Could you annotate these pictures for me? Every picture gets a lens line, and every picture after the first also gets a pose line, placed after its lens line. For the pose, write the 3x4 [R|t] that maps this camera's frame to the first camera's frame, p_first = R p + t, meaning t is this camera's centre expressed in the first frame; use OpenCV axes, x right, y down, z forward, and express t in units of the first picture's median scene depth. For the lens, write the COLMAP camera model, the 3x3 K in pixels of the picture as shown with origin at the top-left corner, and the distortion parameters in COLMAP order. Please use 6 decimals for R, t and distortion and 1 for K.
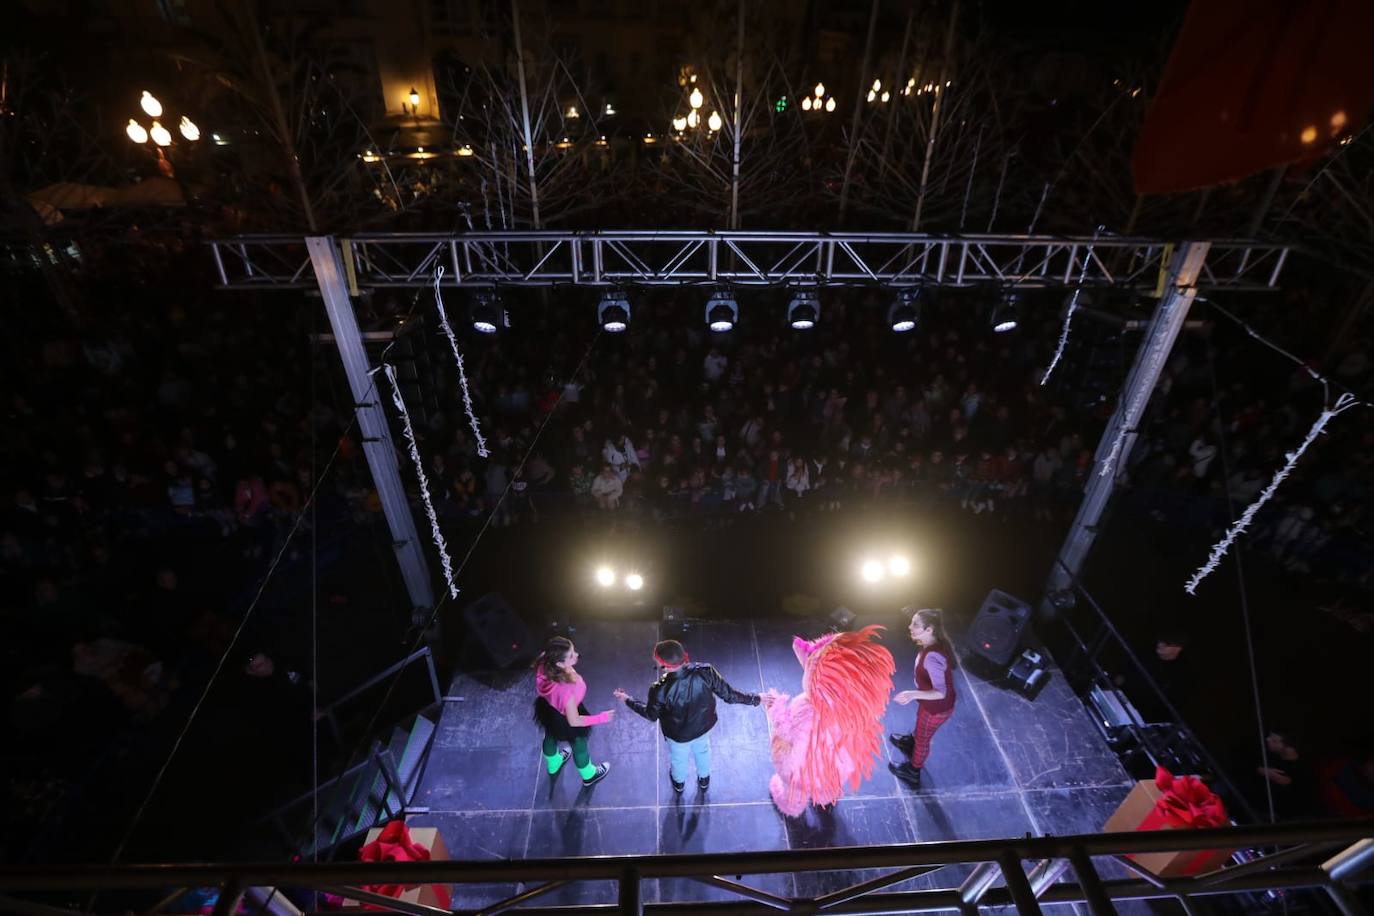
lens RADIAL K [[646.3, 0, 683.5], [0, 646.3, 449.5], [0, 0, 1]] dist [-0.030904, 0.016543]
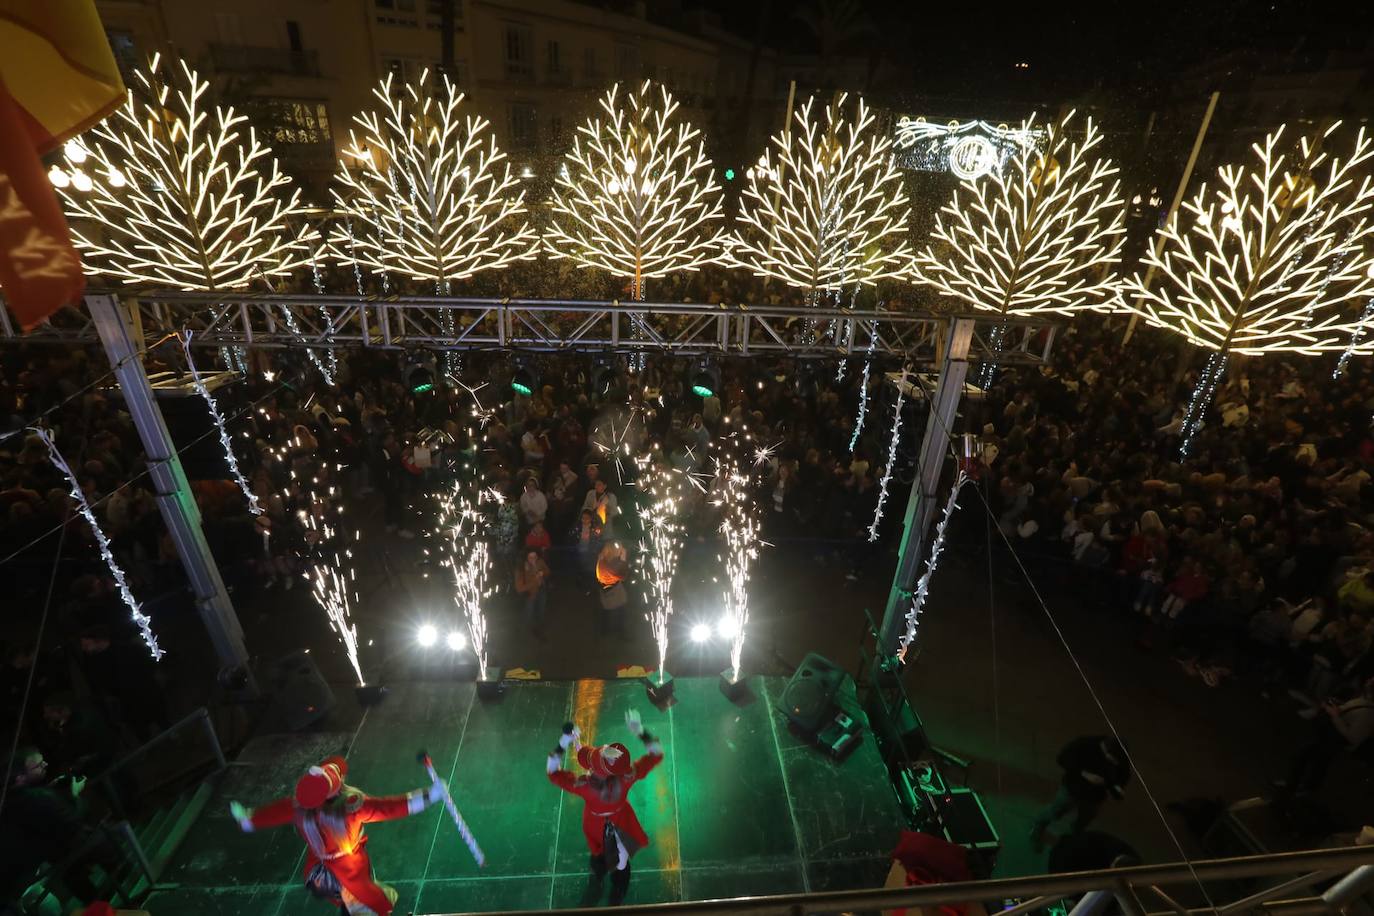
lens RADIAL K [[646.3, 0, 683.5], [0, 646.3, 449.5], [0, 0, 1]] dist [-0.030904, 0.016543]
pose [[0.999114, 0.015353, 0.039176, 0.286887], [-0.011623, 0.995532, -0.093705, -0.001386], [-0.040440, 0.093167, 0.994829, -0.027218]]
